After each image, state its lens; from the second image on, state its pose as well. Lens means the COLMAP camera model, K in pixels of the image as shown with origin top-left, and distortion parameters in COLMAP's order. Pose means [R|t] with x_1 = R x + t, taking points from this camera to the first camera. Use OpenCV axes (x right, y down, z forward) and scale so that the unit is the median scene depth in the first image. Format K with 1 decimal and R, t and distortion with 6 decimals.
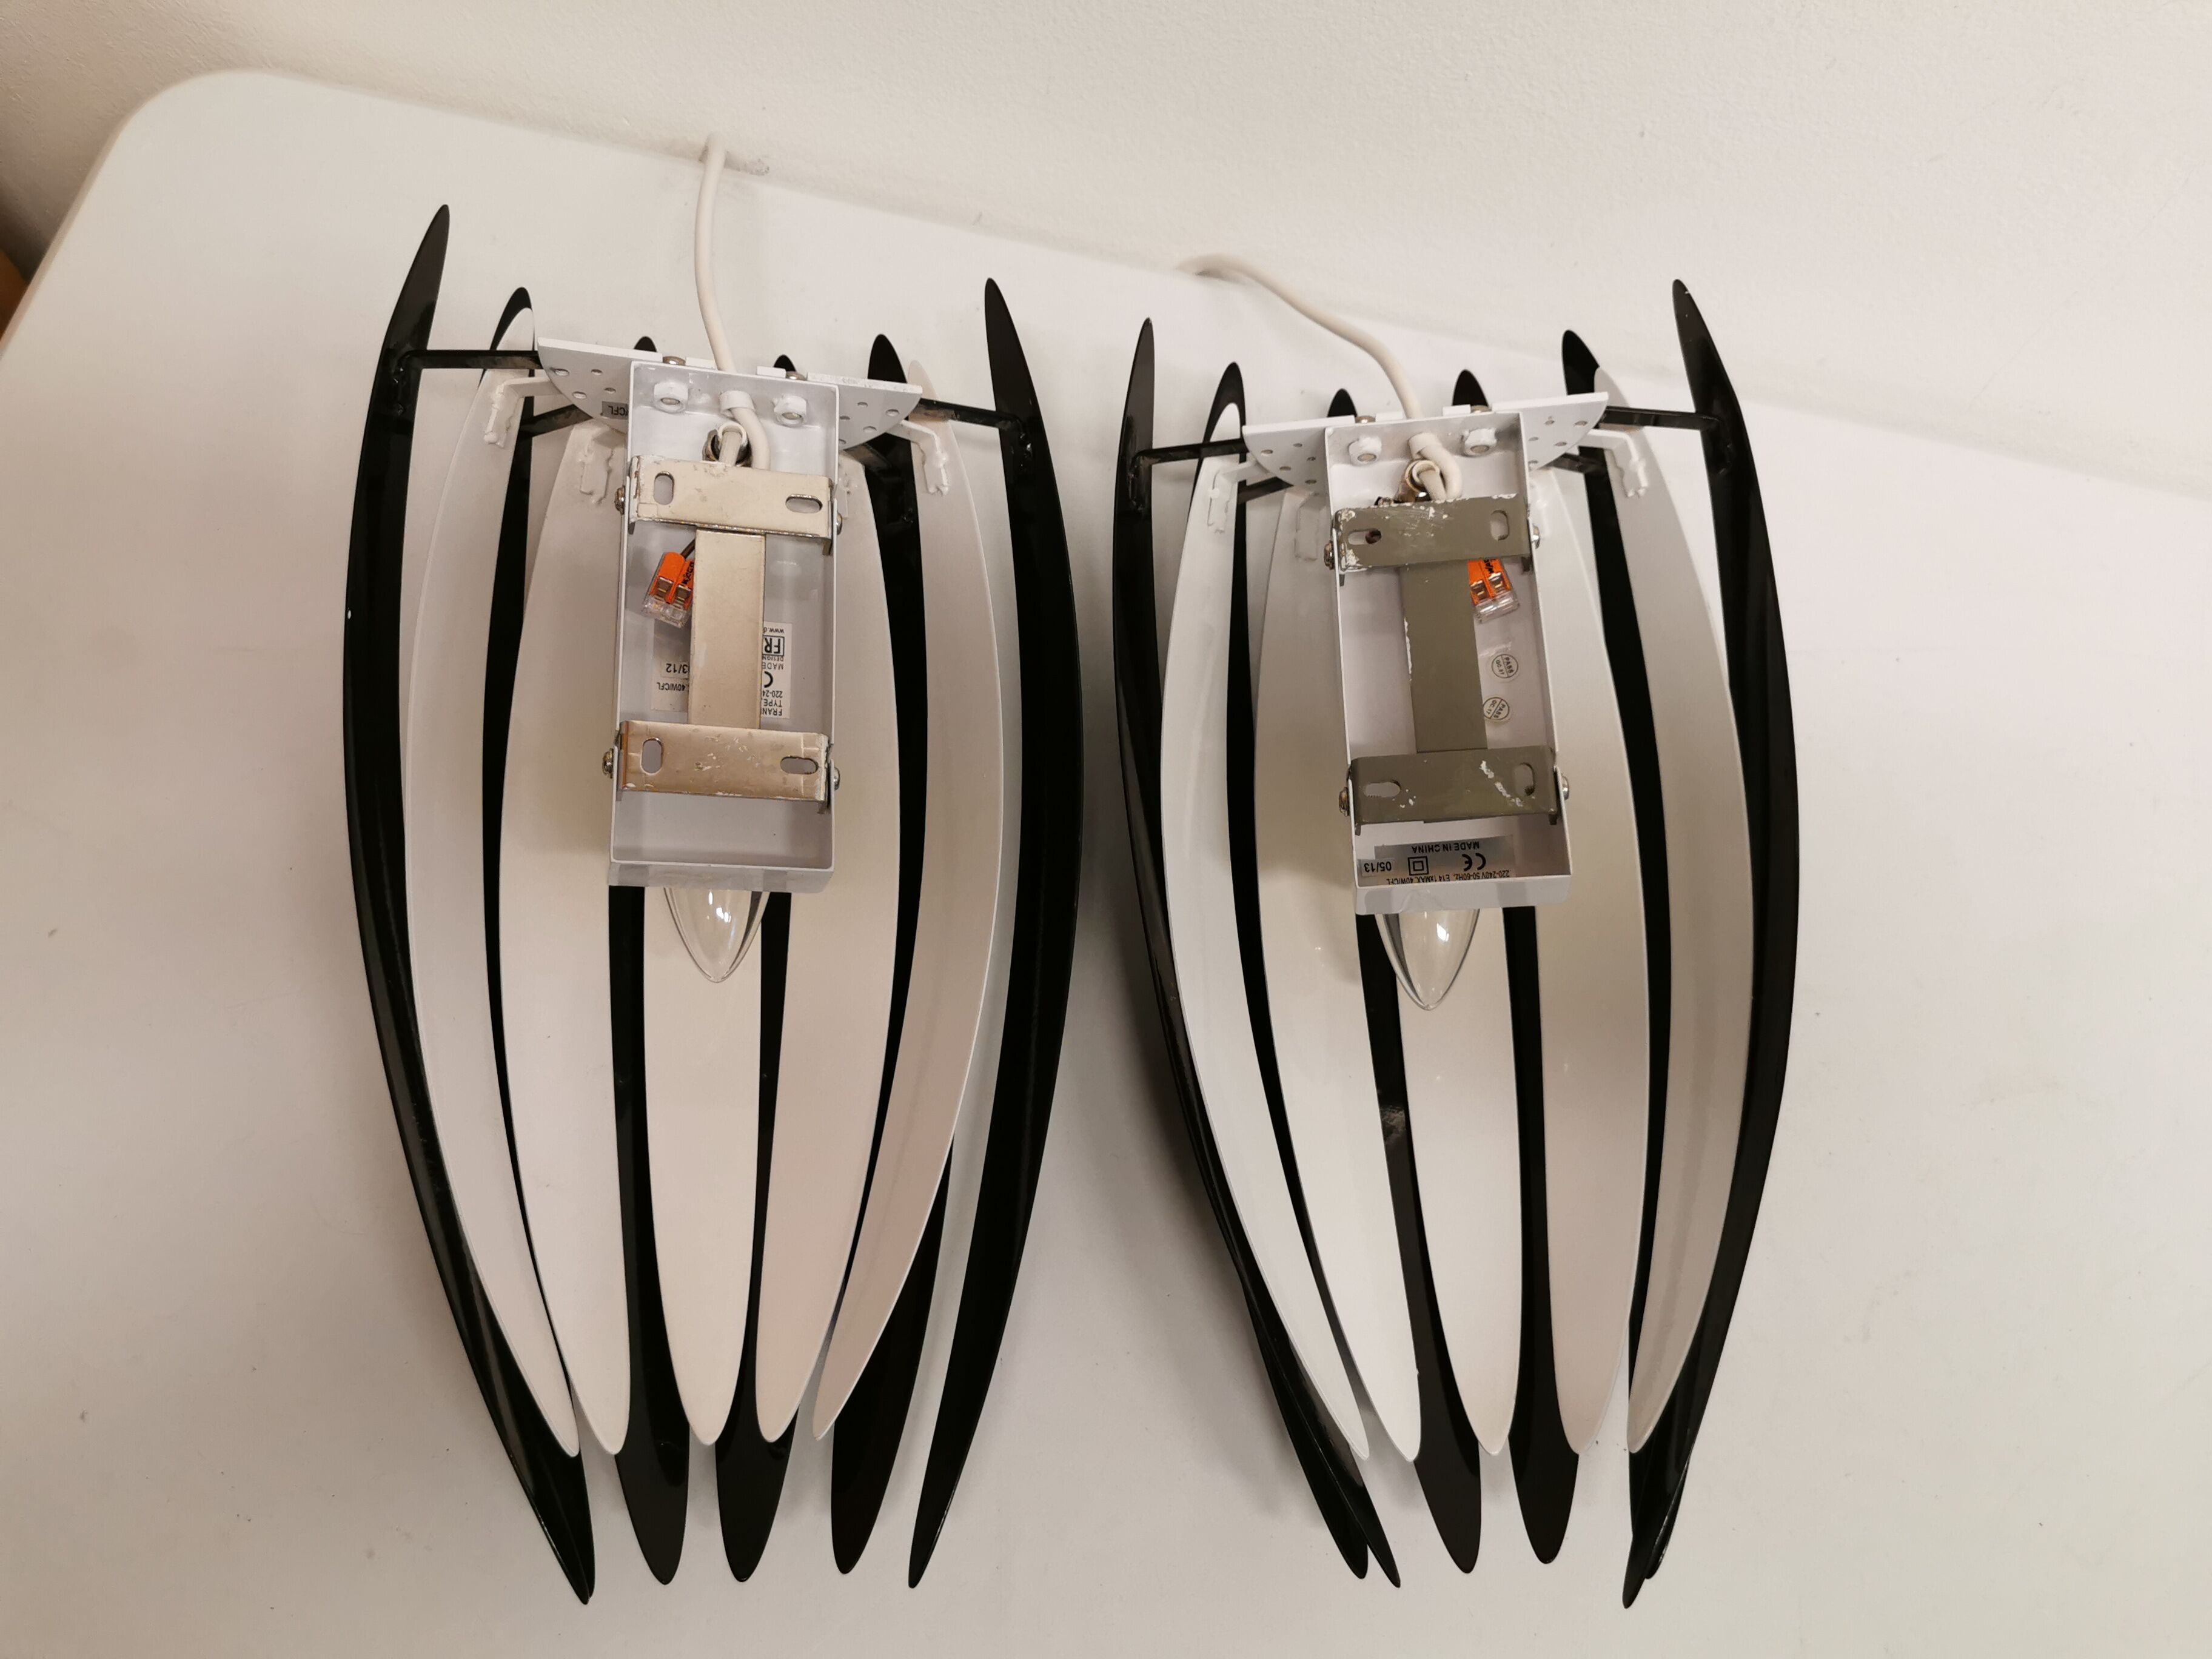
lens RADIAL K [[1835.6, 0, 1115.3], [0, 1835.6, 837.8], [0, 0, 1]] dist [0.031503, -0.003347]
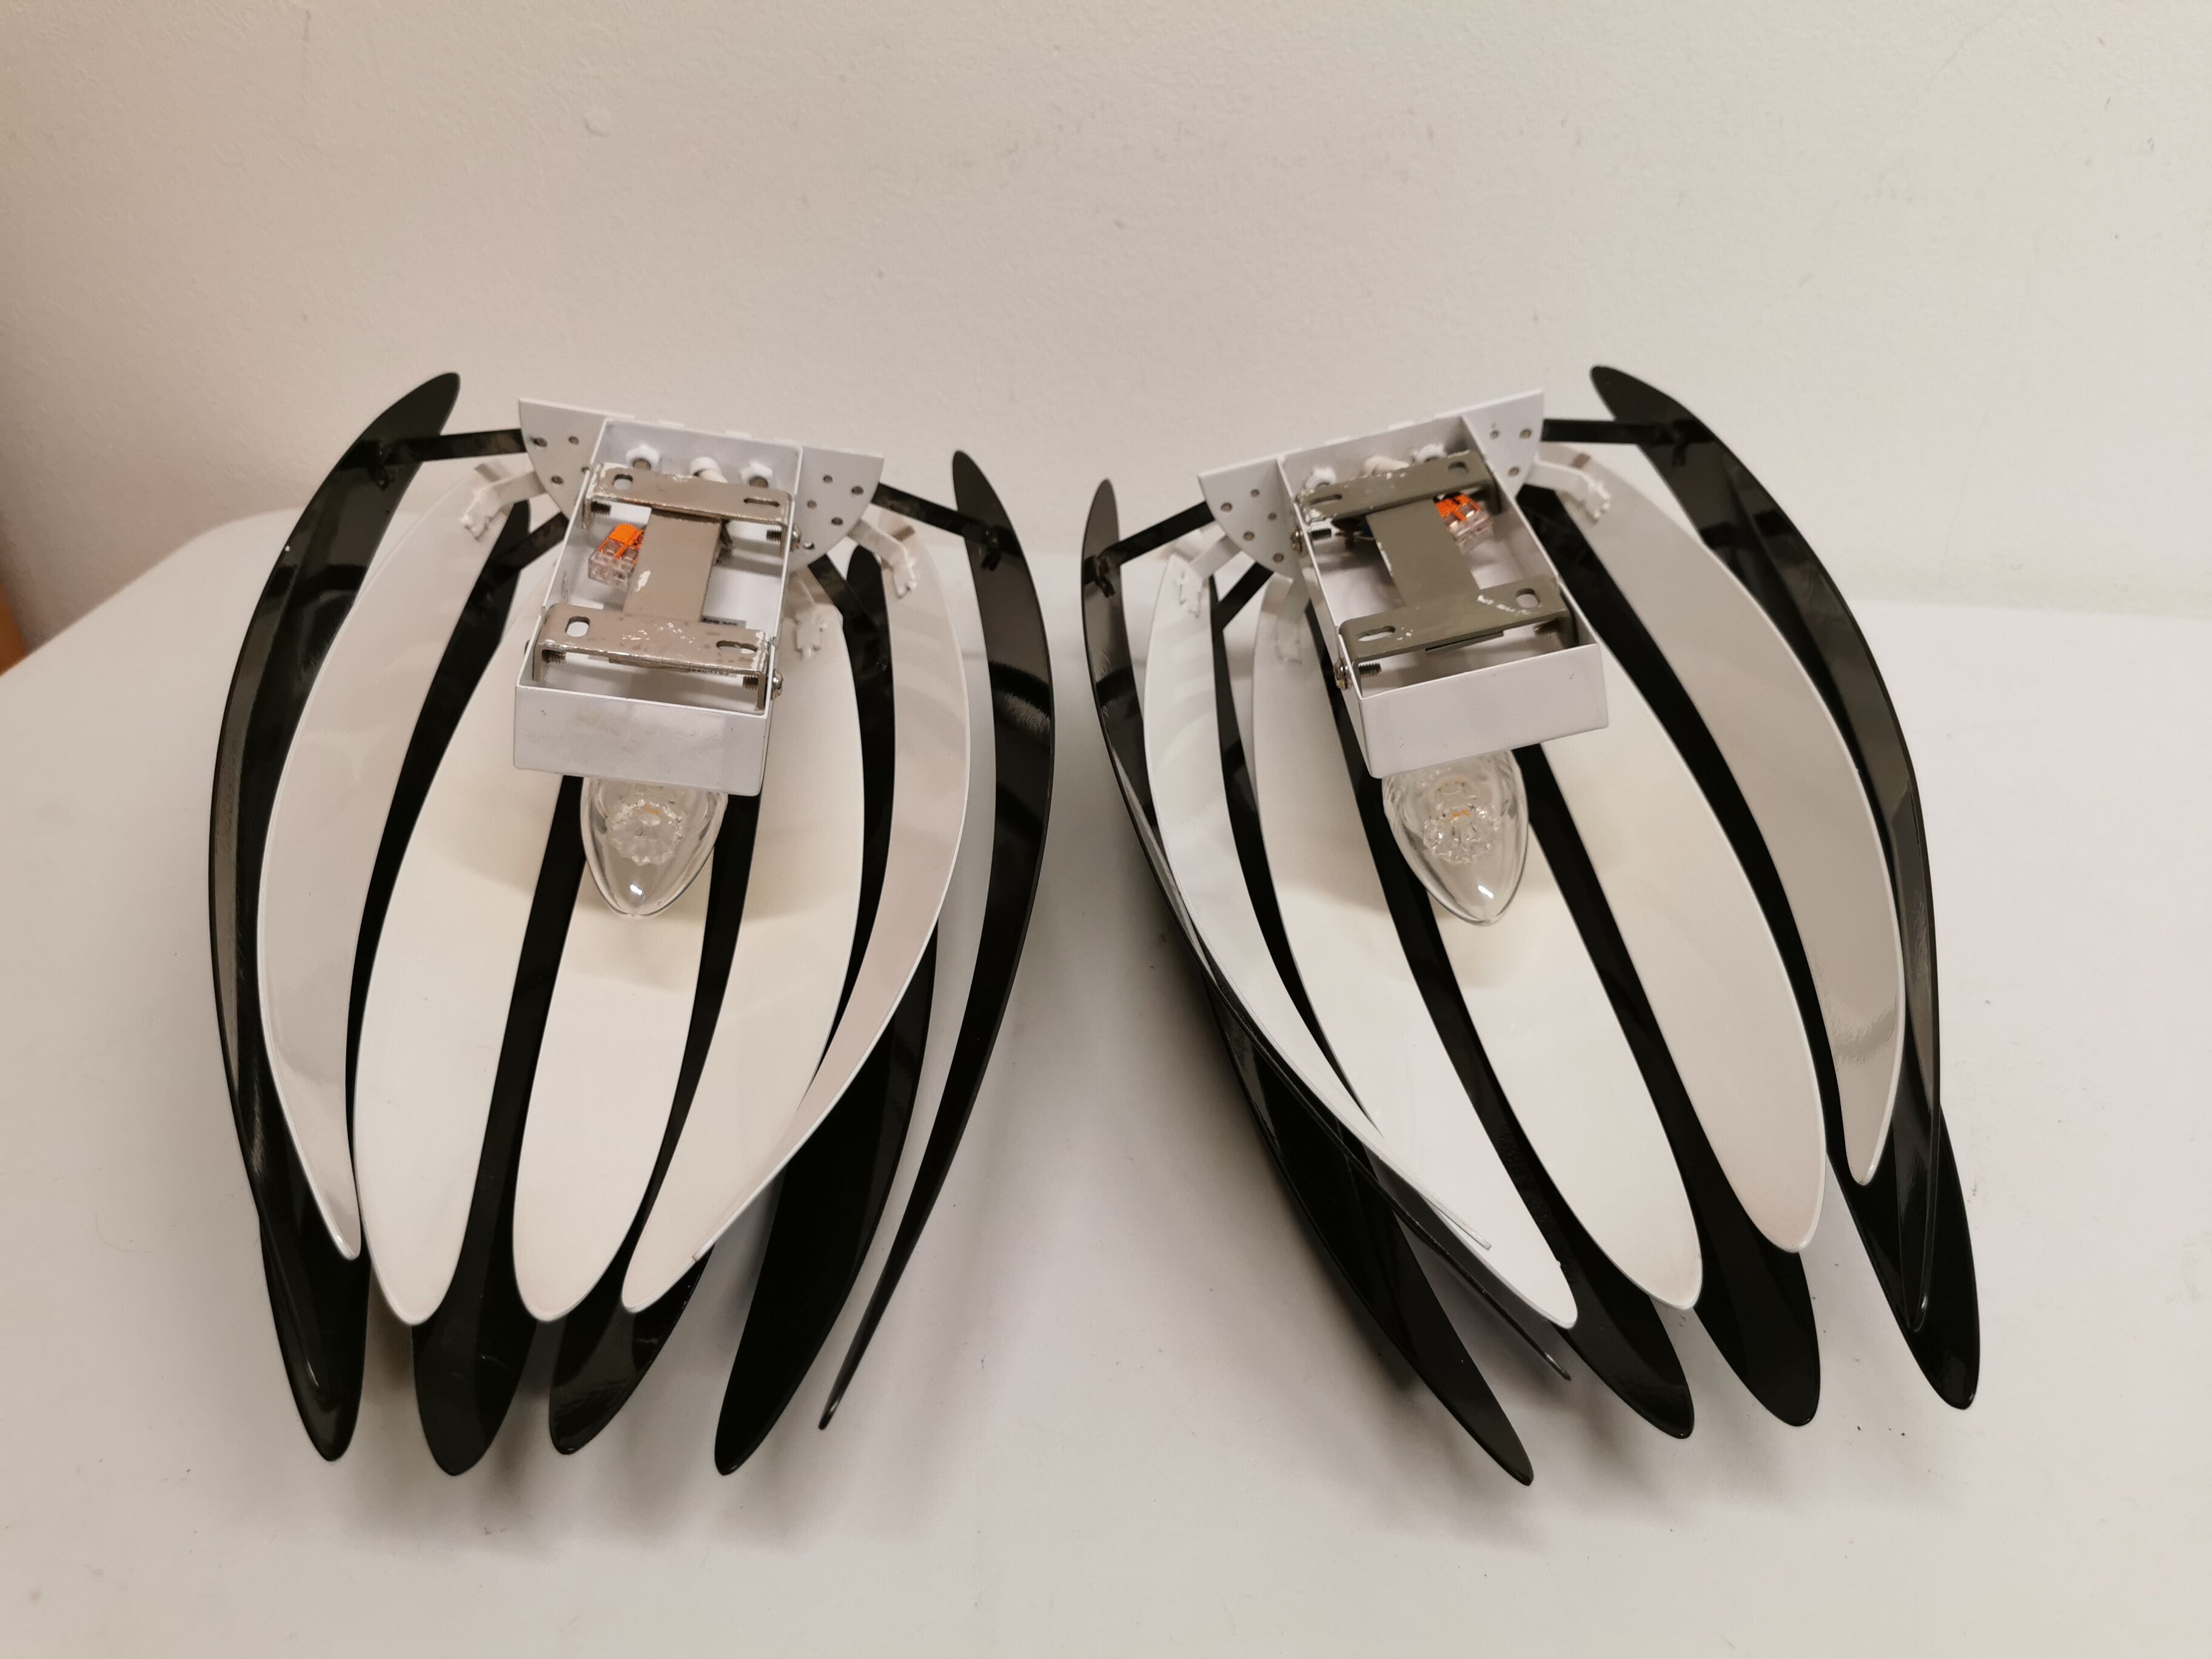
lens RADIAL K [[1792.3, 0, 1106.0], [0, 1792.3, 829.5], [0, 0, 1]] dist [0.064869, -0.094351]
pose [[0.994508, -0.102105, -0.023006, 0.022001], [0.068810, 0.803457, -0.591373, 0.531919], [0.078867, 0.586542, 0.806070, 0.307761]]
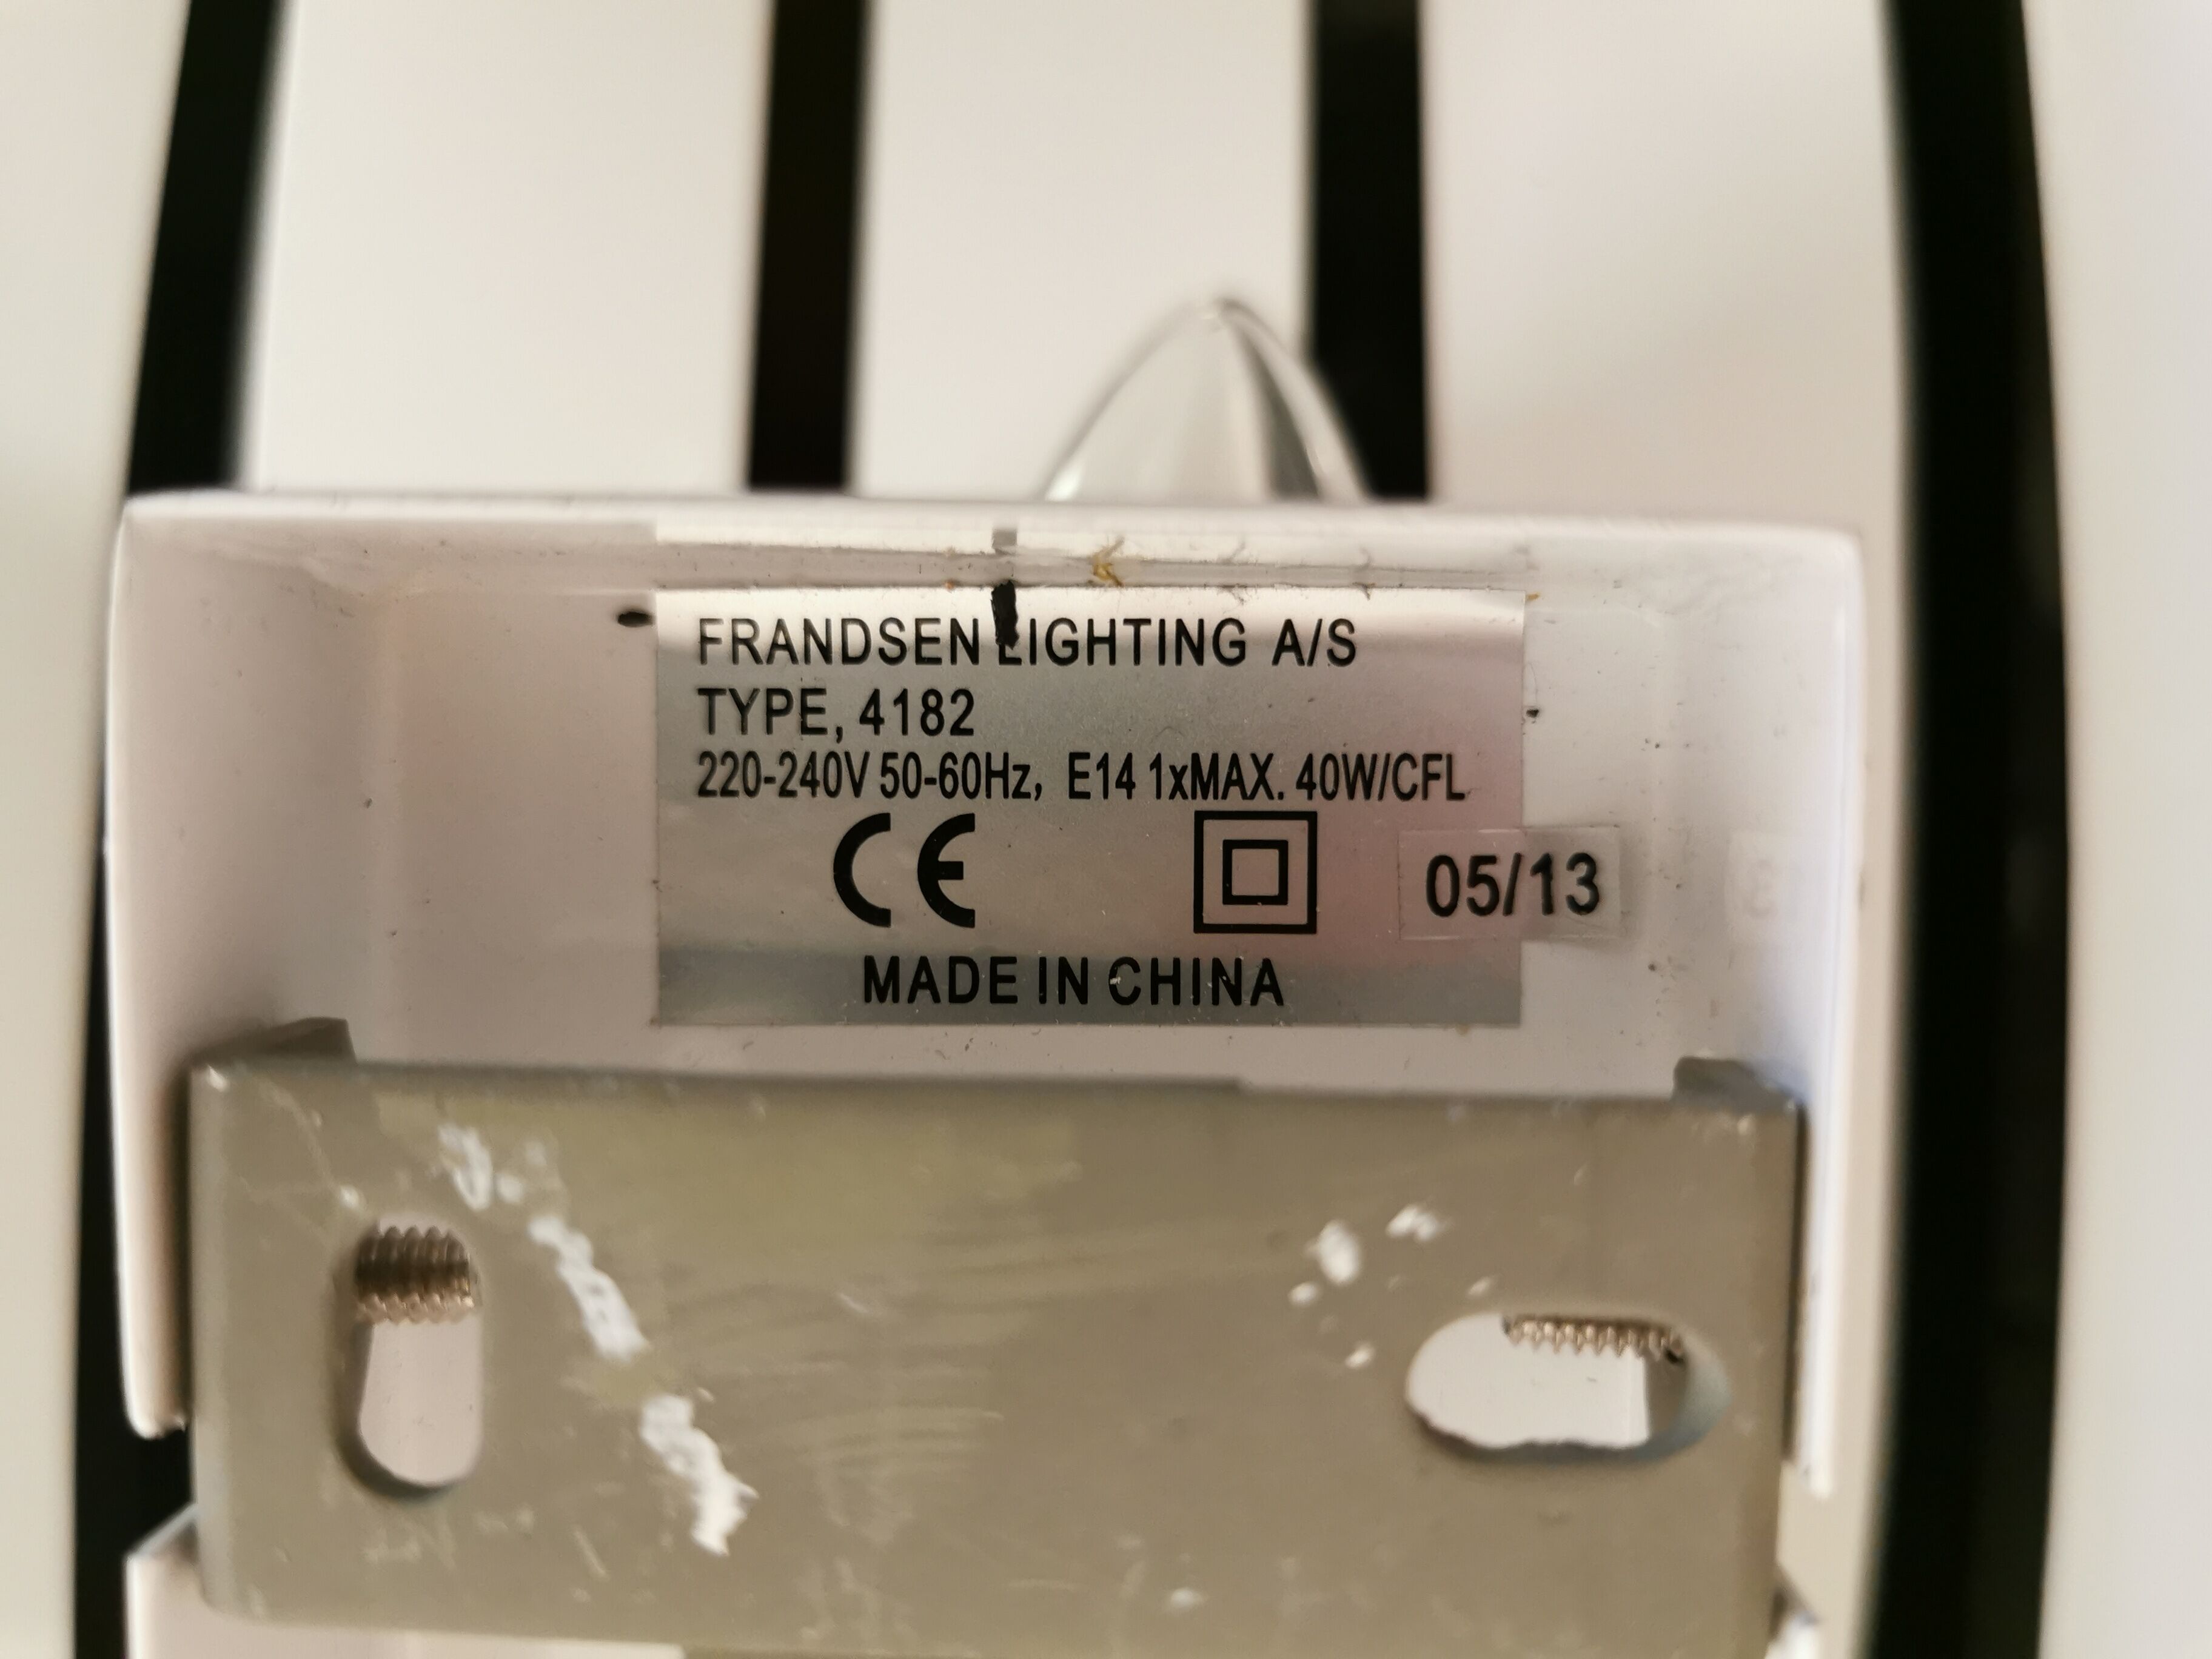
lens RADIAL K [[1822.1, 0, 1097.9], [0, 1822.1, 827.9], [0, 0, 1]] dist [0.063249, -0.114828]
pose [[-0.988046, -0.043901, 0.147773, 0.148794], [0.084778, -0.955357, 0.283028, -0.026291], [0.128751, 0.292173, 0.947659, 0.815509]]
